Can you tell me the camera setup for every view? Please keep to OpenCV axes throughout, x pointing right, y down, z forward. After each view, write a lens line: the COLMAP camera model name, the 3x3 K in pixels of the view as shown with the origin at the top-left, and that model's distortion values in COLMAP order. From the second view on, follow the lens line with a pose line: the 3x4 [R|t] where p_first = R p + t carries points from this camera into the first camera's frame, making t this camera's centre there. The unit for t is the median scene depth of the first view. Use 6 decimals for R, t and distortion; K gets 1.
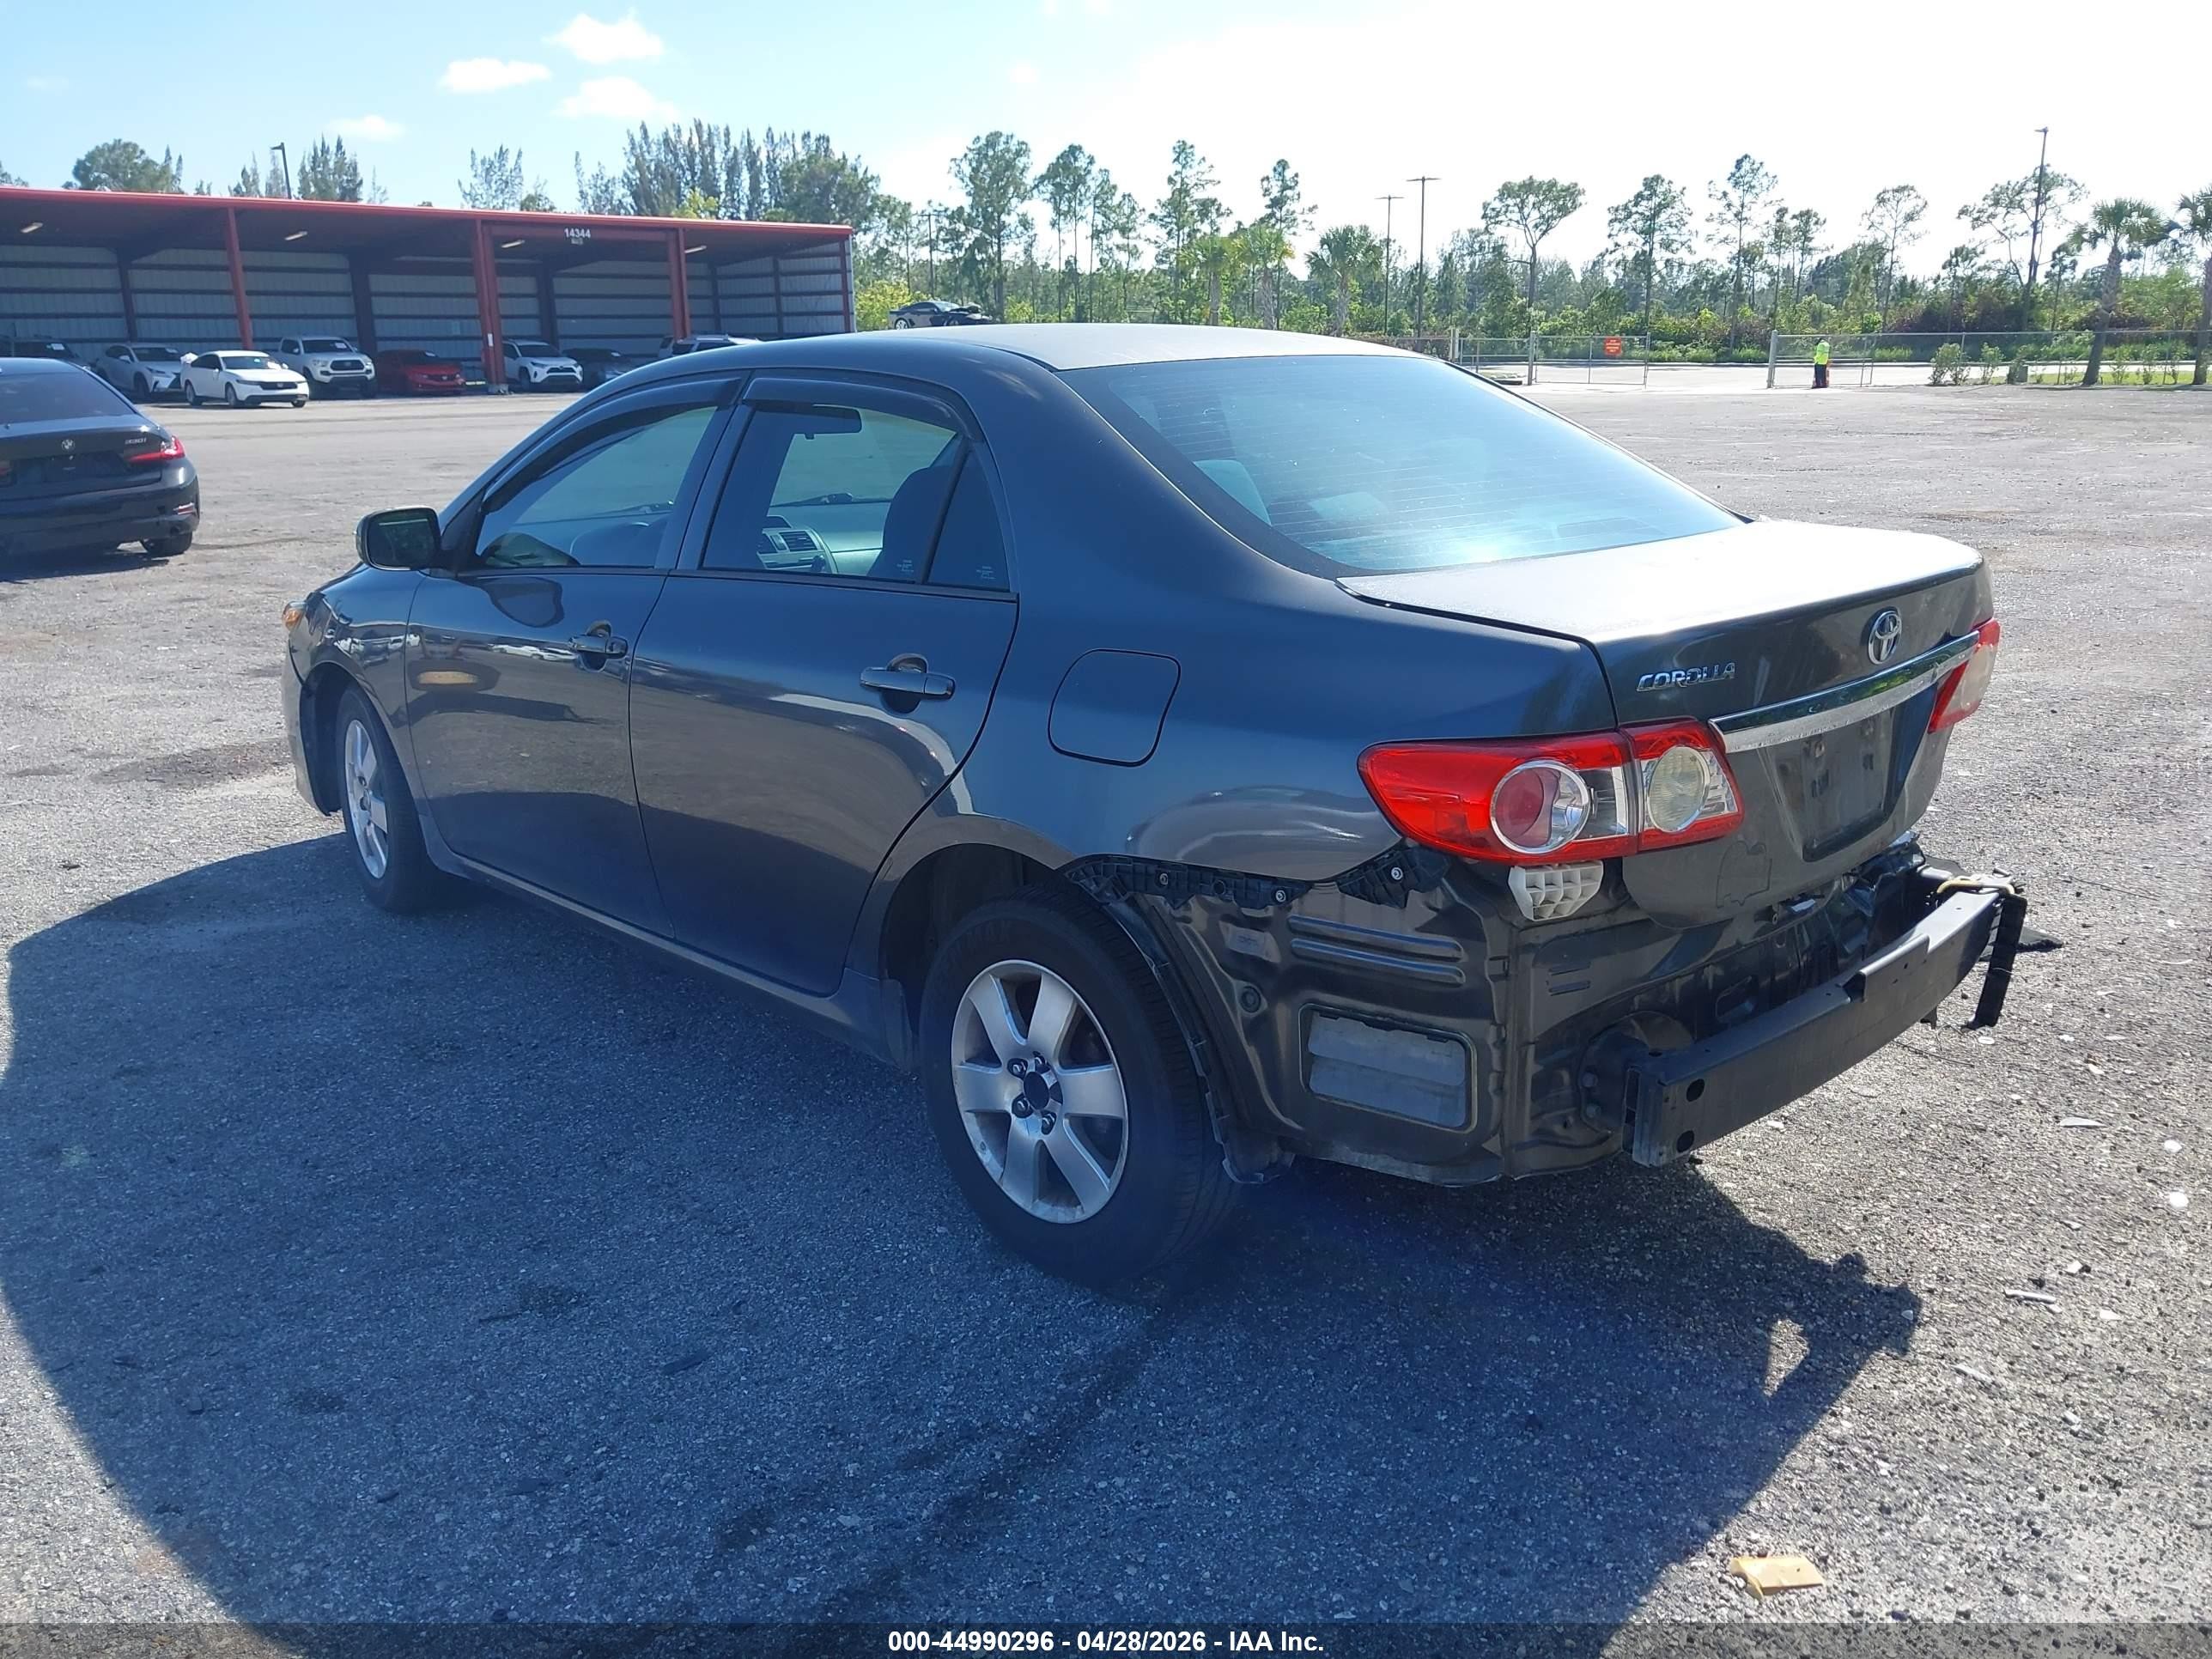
lens RADIAL K [[1747.2, 0, 1100.1], [0, 1747.2, 837.1], [0, 0, 1]] dist [0.000450, -0.006506]
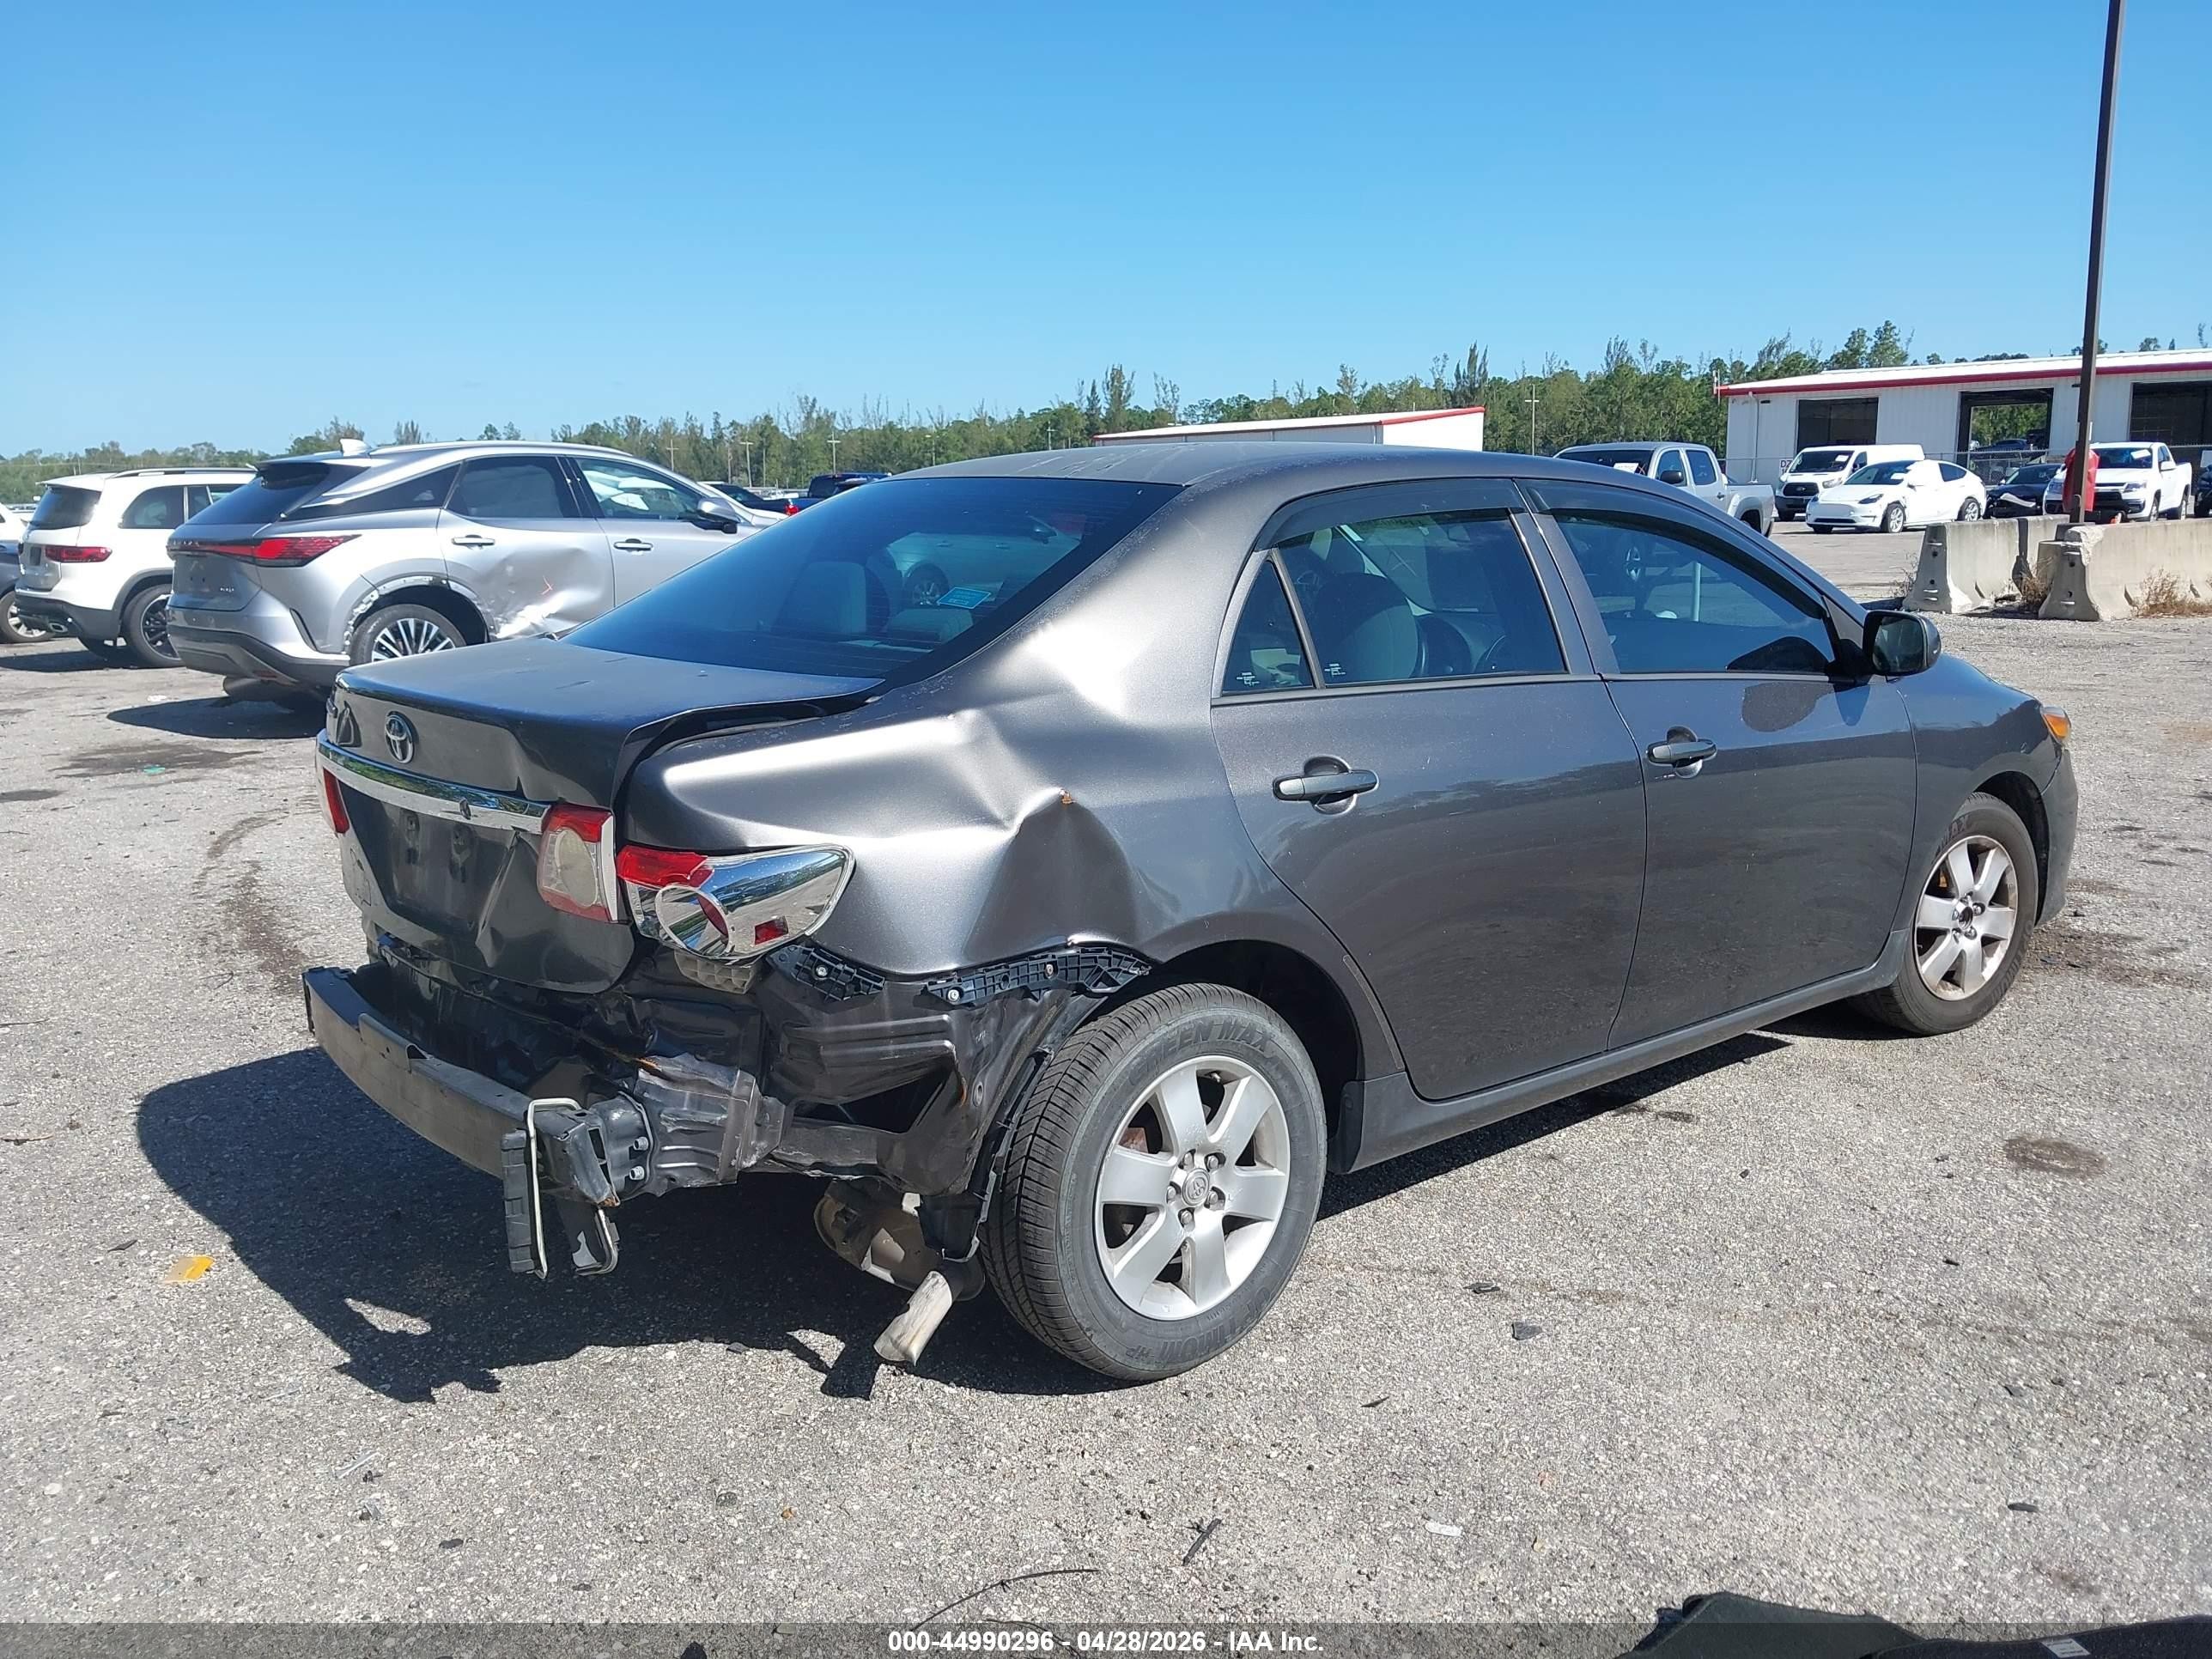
lens RADIAL K [[1747.2, 0, 1097.6], [0, 1747.2, 850.6], [0, 0, 1]] dist [0.000450, -0.006506]
pose [[-0.066652, 0.214438, -0.974461, 0.077124], [-0.251136, 0.941586, 0.224381, -0.021066], [0.965654, 0.259678, -0.008905, 0.073802]]
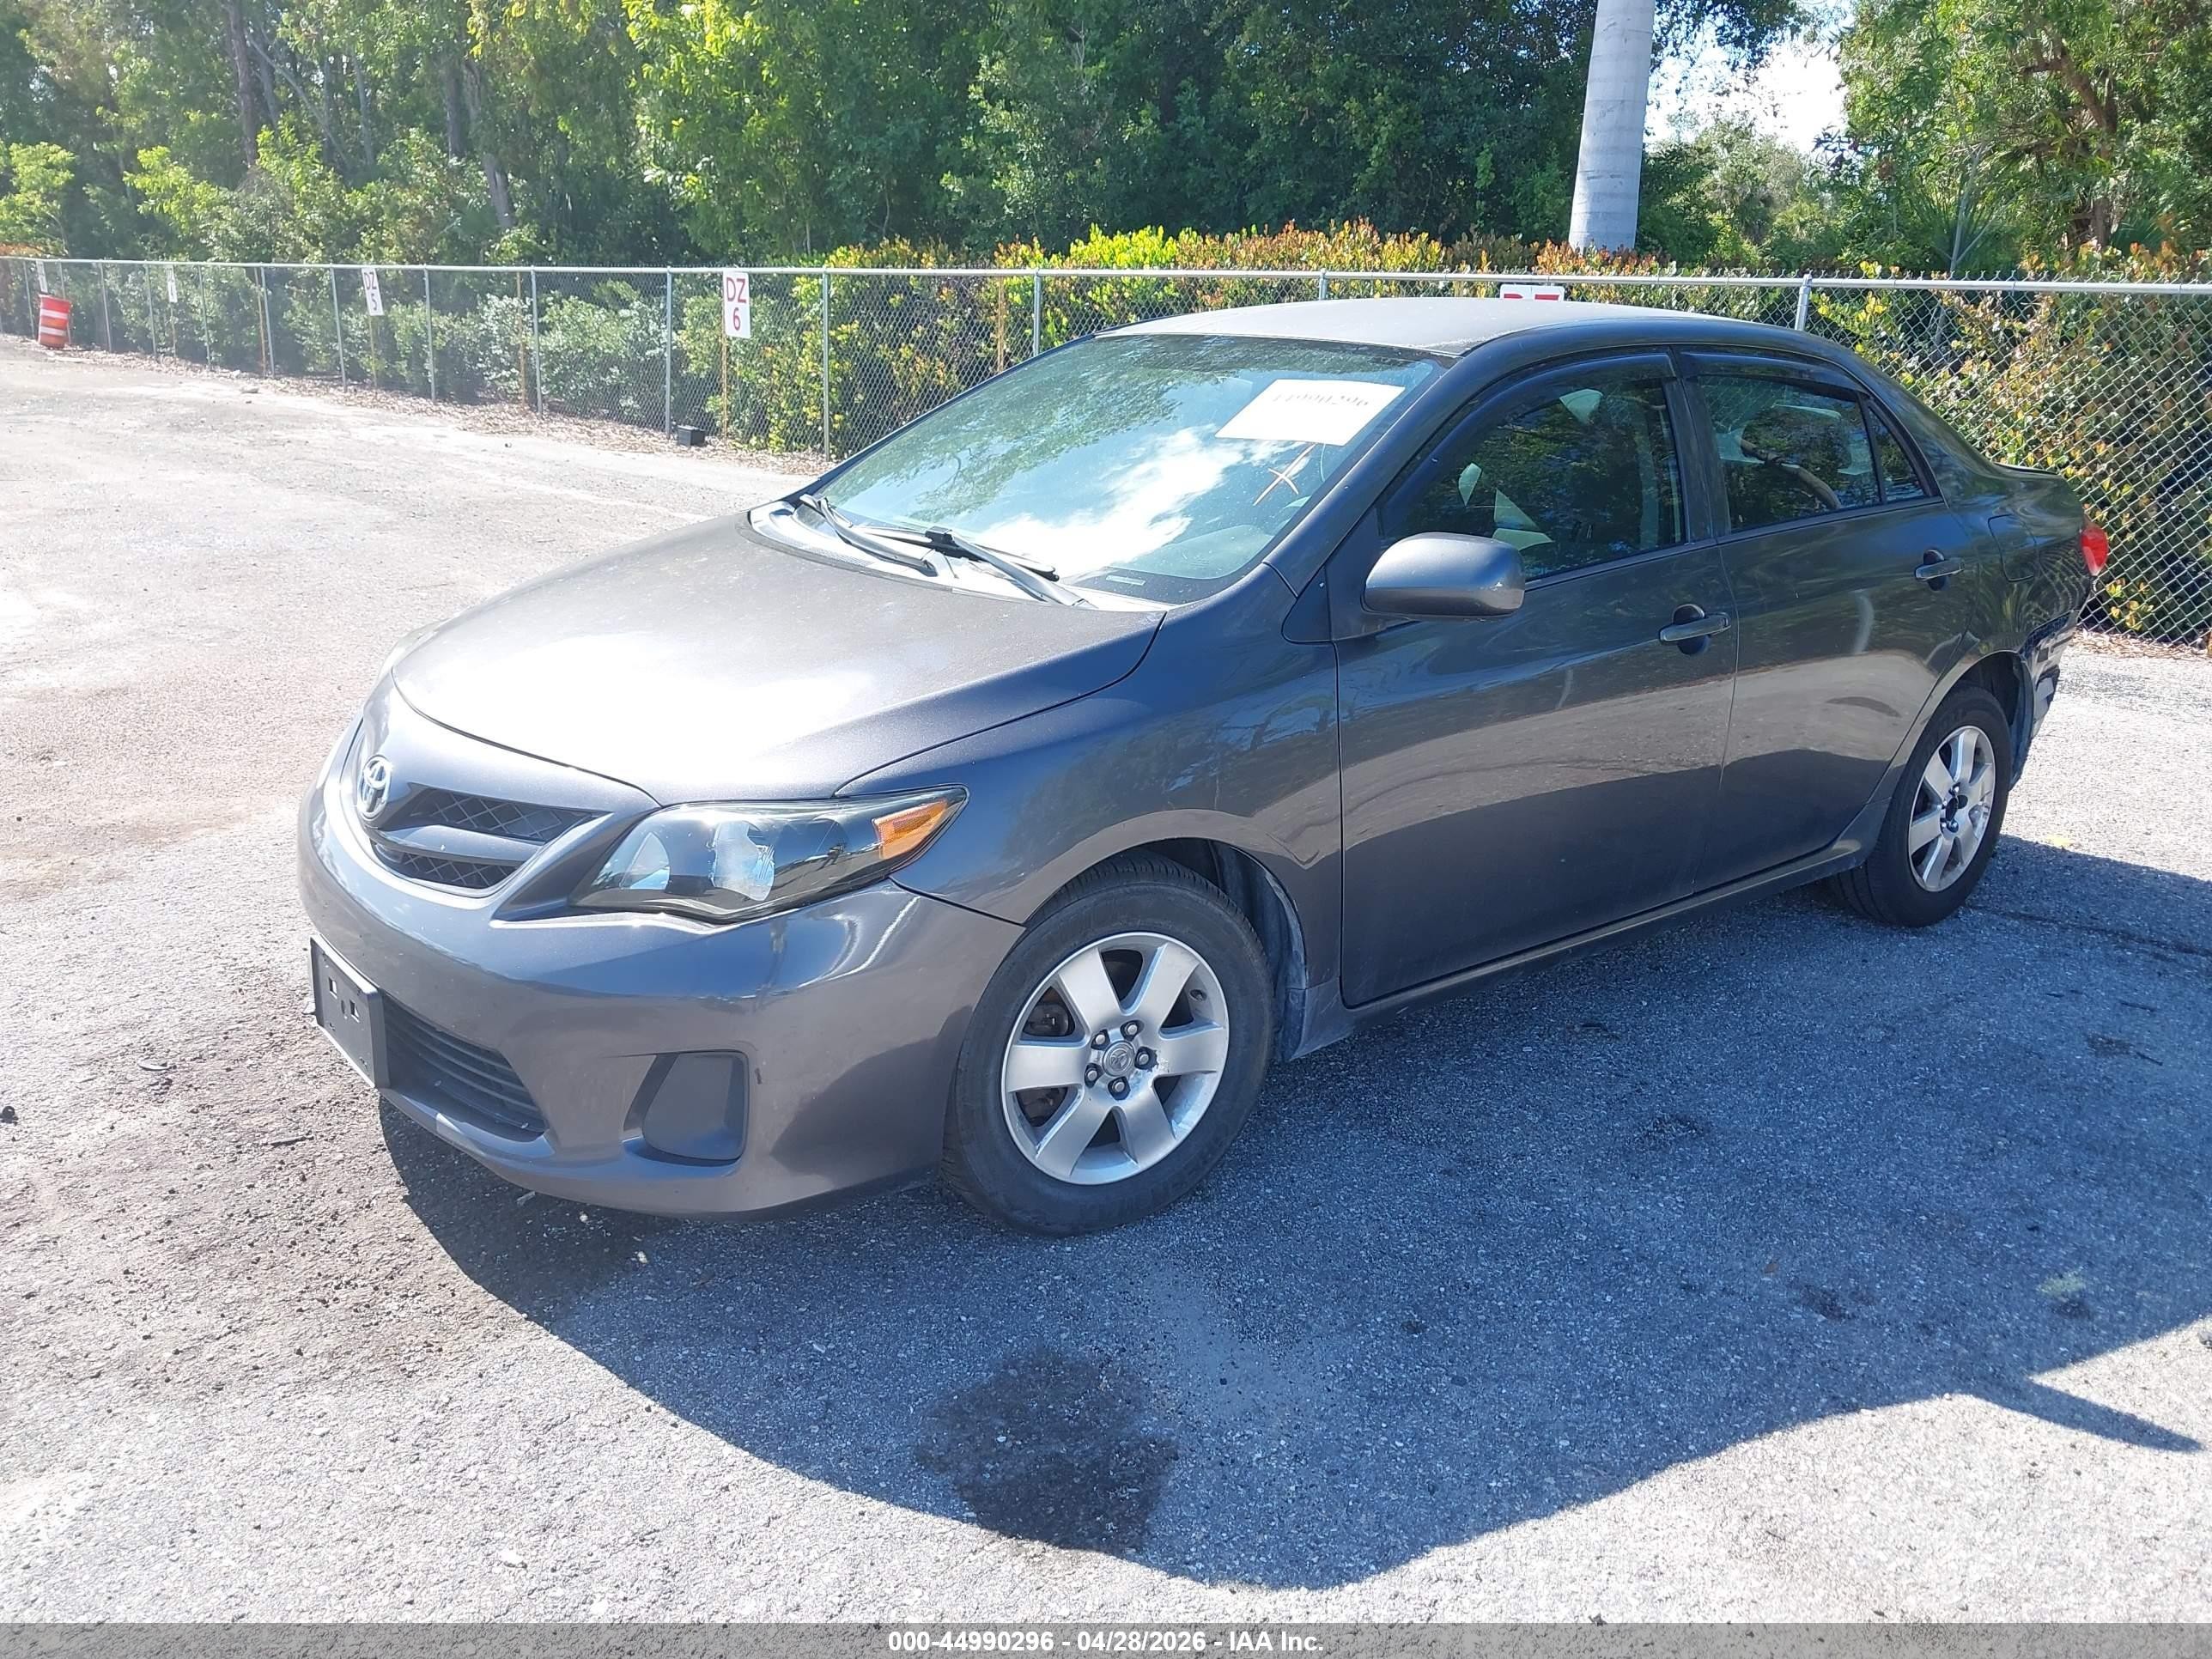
lens RADIAL K [[1747.2, 0, 1107.5], [0, 1747.2, 824.8], [0, 0, 1]] dist [0.000450, -0.006506]
pose [[0.085785, -0.272843, 0.958226, -0.090956], [0.233167, 0.940561, 0.246939, -0.022975], [-0.968646, 0.202243, 0.144304, 0.084681]]
